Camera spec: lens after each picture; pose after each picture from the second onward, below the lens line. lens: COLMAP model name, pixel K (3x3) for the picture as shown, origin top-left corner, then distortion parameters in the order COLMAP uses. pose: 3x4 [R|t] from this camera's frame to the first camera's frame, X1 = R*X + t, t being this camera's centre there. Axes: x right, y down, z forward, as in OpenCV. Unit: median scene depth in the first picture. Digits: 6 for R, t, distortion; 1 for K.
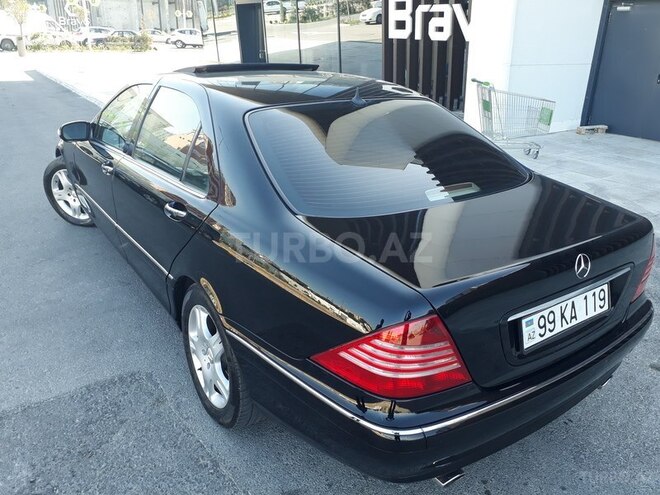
lens RADIAL K [[544.8, 0, 330.7], [0, 544.8, 245.2], [0, 0, 1]] dist [0.004600, -0.016811]
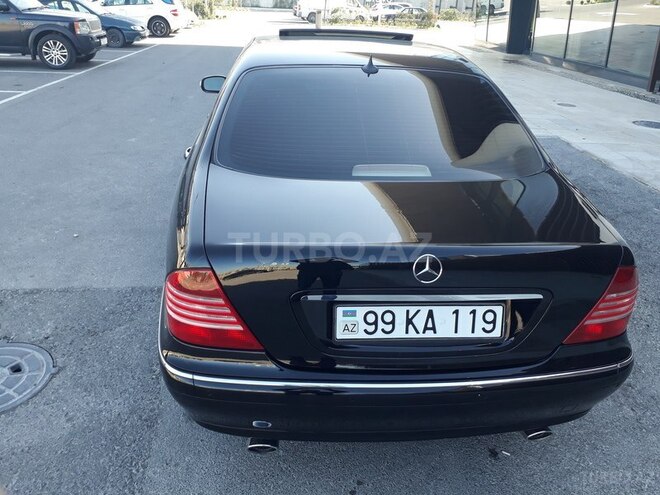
lens RADIAL K [[544.8, 0, 327.9], [0, 544.8, 243.3], [0, 0, 1]] dist [0.004600, -0.016811]
pose [[0.865585, 0.215827, -0.451864, 0.627355], [-0.202818, 0.976127, 0.077719, -0.031416], [0.457851, 0.024373, 0.888695, 0.148785]]
